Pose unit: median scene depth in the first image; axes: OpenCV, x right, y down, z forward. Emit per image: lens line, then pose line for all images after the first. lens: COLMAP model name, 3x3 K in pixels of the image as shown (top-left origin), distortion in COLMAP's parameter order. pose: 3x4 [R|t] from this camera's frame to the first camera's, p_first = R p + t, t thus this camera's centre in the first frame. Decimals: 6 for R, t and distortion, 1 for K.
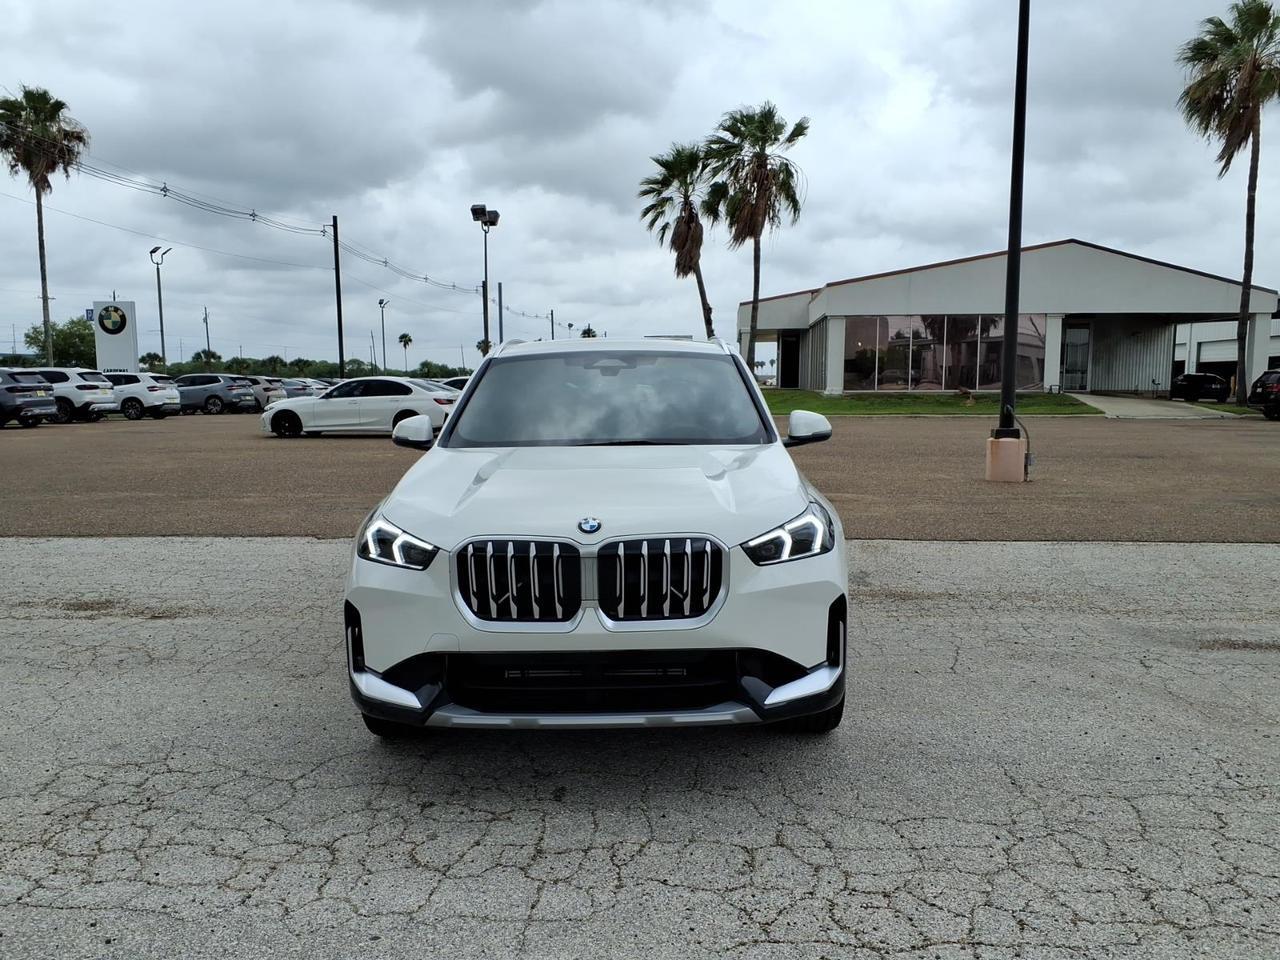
lens RADIAL K [[1020.3, 0, 620.5], [0, 1020.3, 506.9], [0, 0, 1]] dist [0.071839, -0.099522]
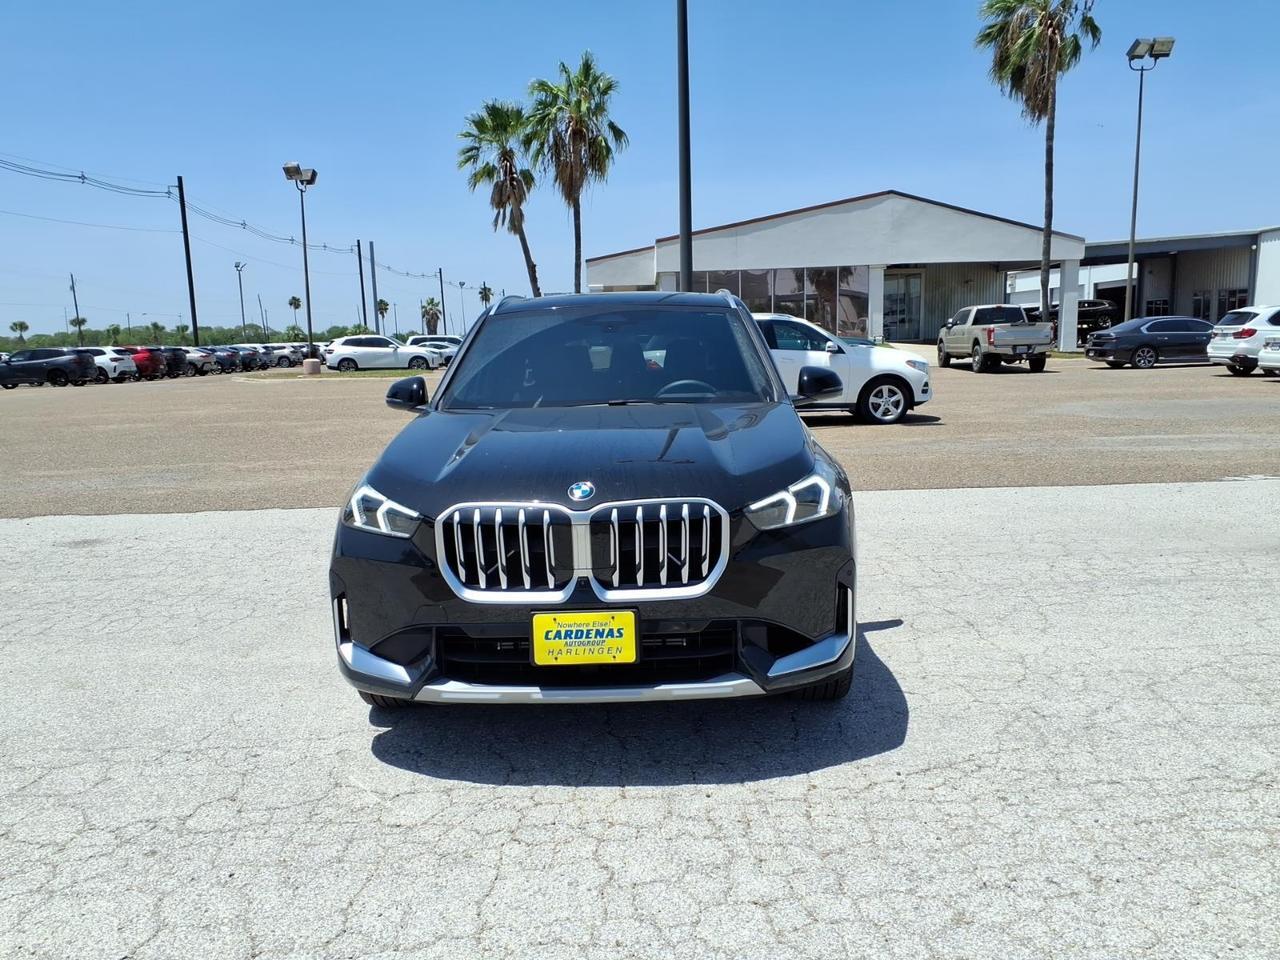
lens RADIAL K [[1026.9, 0, 640.9], [0, 1026.9, 490.2], [0, 0, 1]] dist [0.041187, -0.044170]
pose [[0.996469, -0.037278, 0.075238, 0.109495], [0.035337, 0.999011, 0.026971, -0.000534], [-0.076169, -0.024217, 0.996801, -0.007048]]
